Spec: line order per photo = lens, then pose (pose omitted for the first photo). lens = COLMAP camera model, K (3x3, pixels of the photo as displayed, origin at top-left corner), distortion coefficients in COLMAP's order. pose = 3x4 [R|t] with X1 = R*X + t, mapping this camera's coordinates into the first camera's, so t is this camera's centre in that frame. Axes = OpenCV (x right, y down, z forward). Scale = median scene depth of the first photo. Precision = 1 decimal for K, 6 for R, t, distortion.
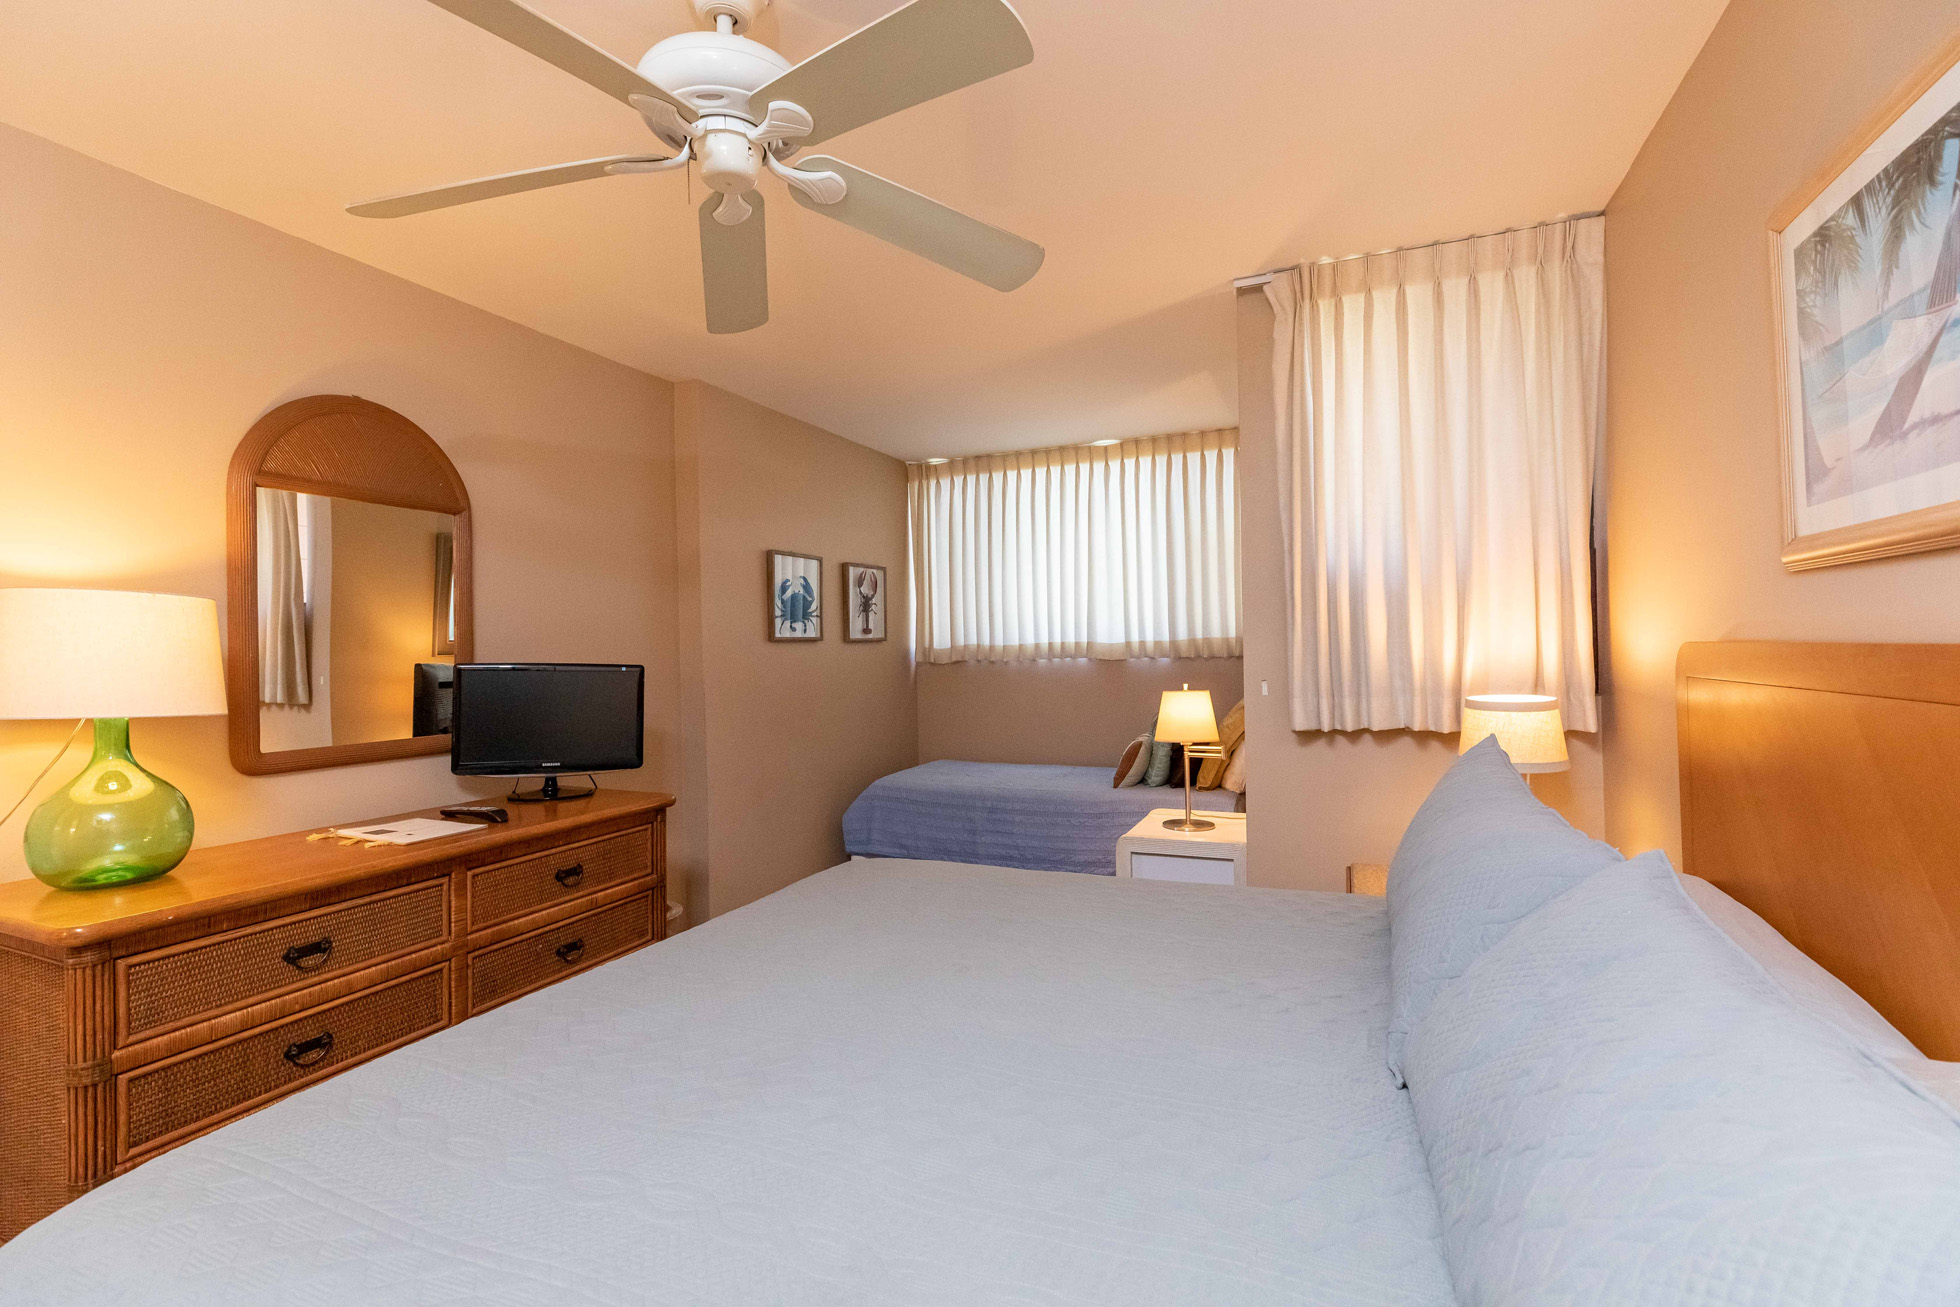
lens RADIAL K [[889.1, 0, 969.6], [0, 889.1, 646.3], [0, 0, 1]] dist [0.002457, 0.000189]
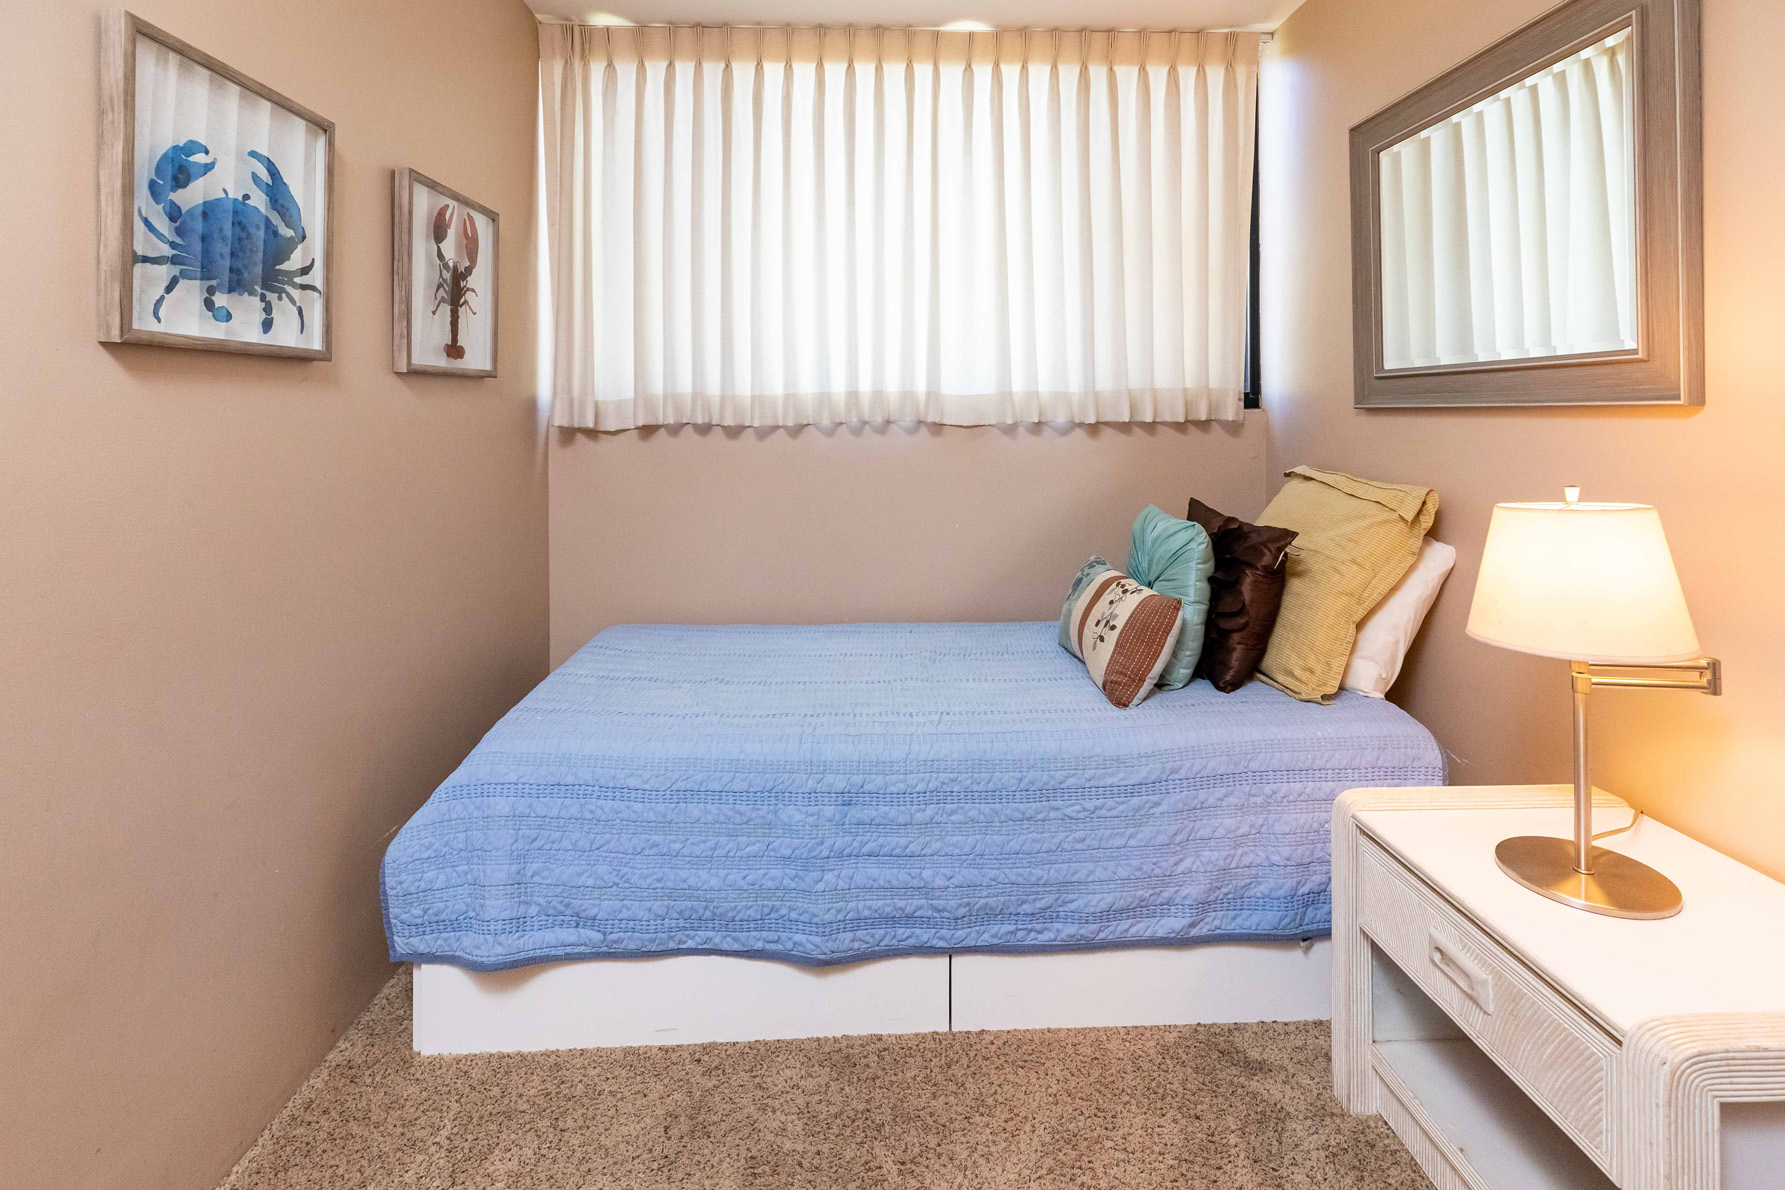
lens RADIAL K [[871.5, 0, 899.6], [0, 871.5, 463.2], [0, 0, 1]] dist [0.002102, -0.000075]
pose [[0.903364, 0.018128, 0.428491, -0.147135], [-0.012638, 0.999798, -0.015654, 0.057092], [-0.428688, 0.008726, 0.903411, 0.805034]]
